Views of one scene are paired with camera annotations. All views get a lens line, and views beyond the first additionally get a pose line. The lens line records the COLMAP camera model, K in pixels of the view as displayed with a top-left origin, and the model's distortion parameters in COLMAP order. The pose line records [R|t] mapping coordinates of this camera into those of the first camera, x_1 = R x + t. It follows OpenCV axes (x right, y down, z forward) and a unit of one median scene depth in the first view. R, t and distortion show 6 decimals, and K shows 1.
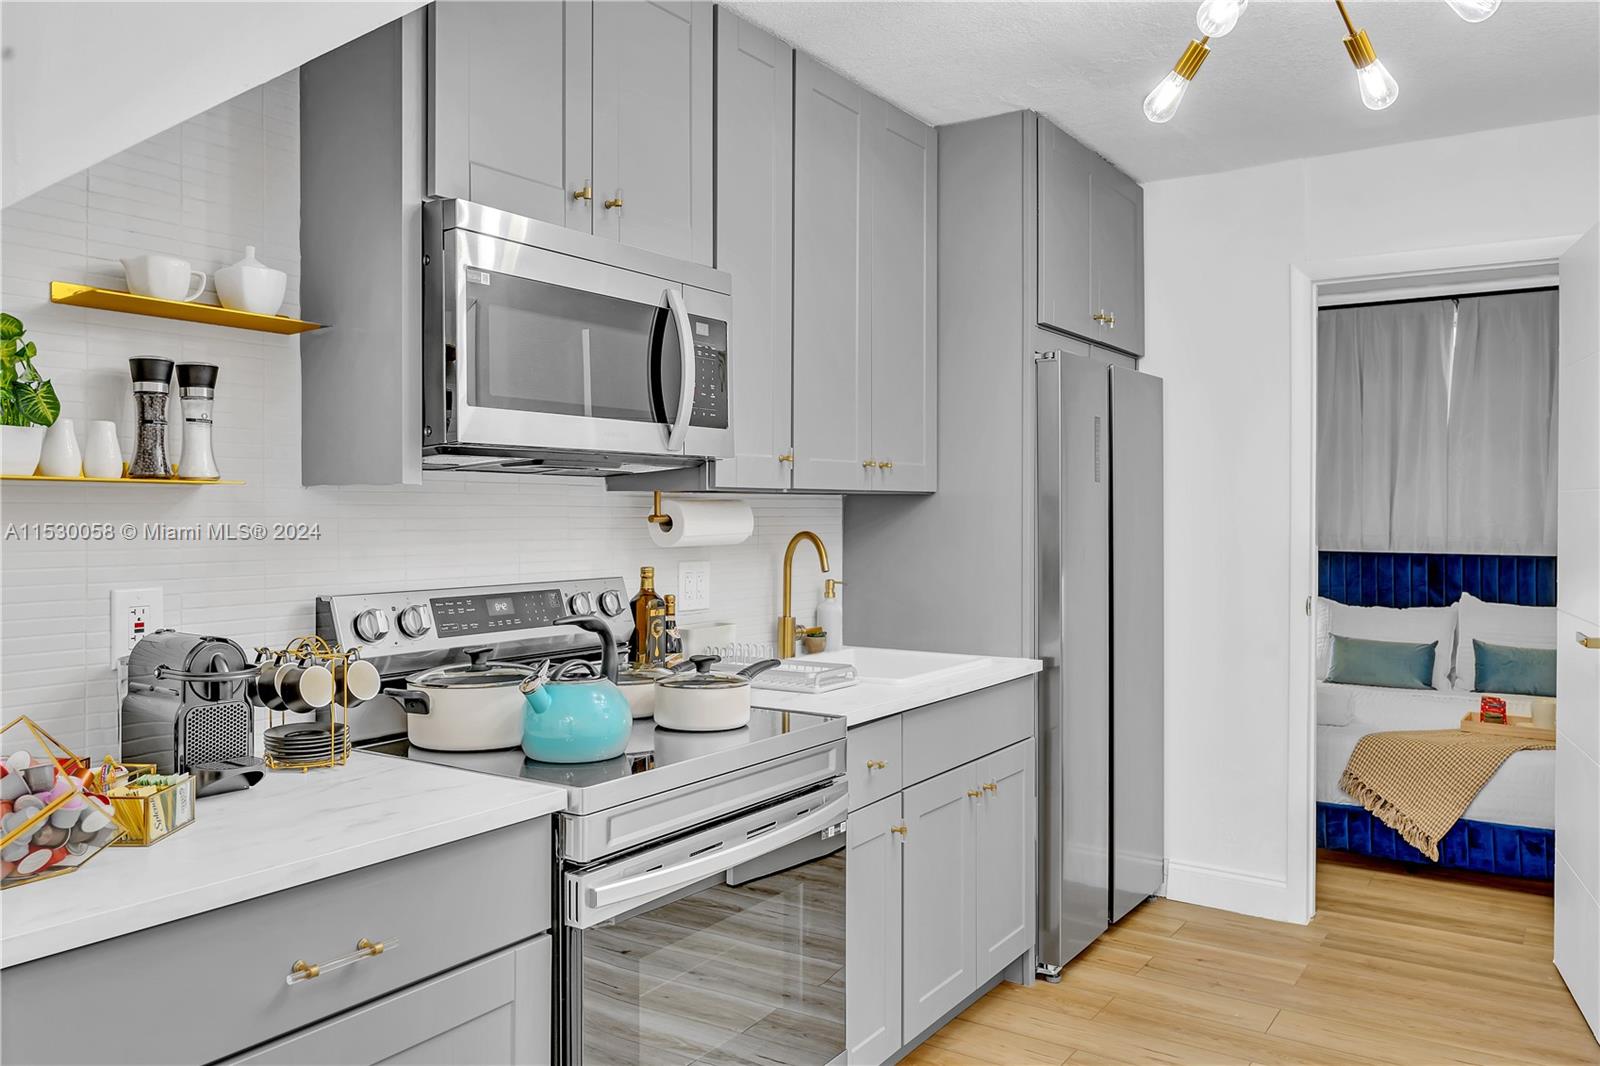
lens RADIAL K [[1204.8, 0, 805.2], [0, 1204.8, 508.2], [0, 0, 1]] dist [-0.004187, -0.001324]
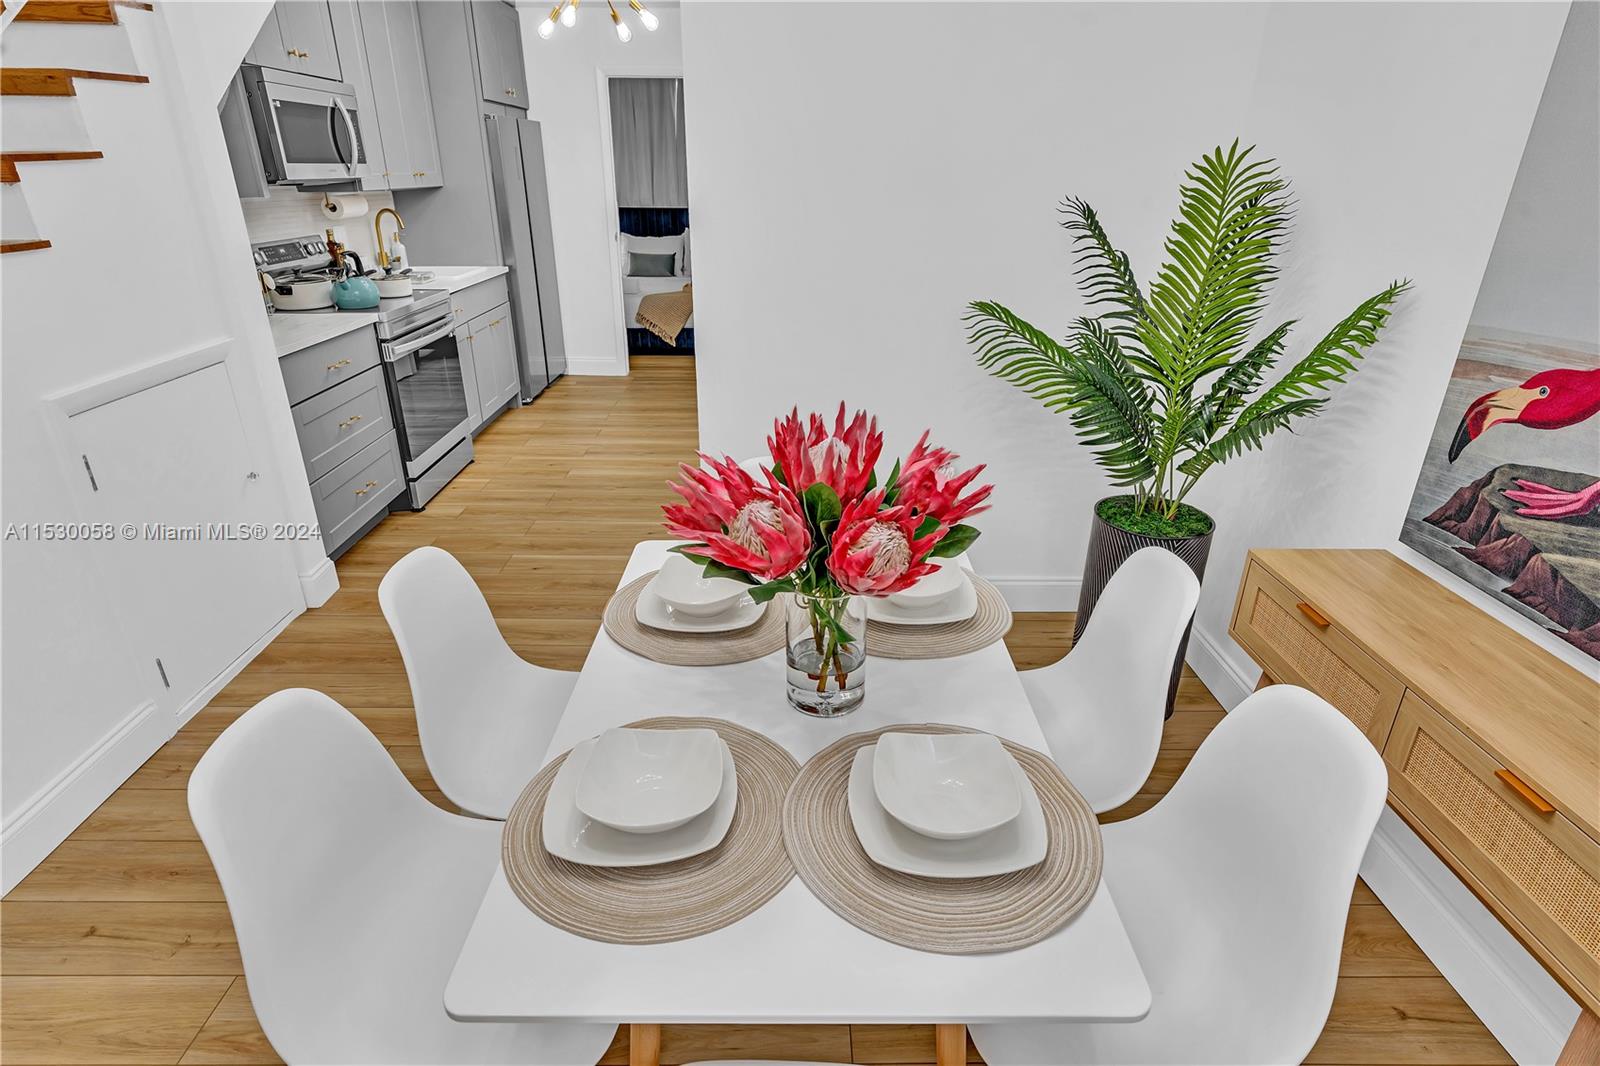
lens RADIAL K [[829.4, 0, 794.6], [0, 829.4, 529.5], [0, 0, 1]] dist [-0.000150, 0.001433]
pose [[0.828757, -0.220593, 0.514297, -0.269255], [-0.004733, 0.916233, 0.400618, -0.049041], [-0.559589, -0.334448, 0.758290, -0.655746]]
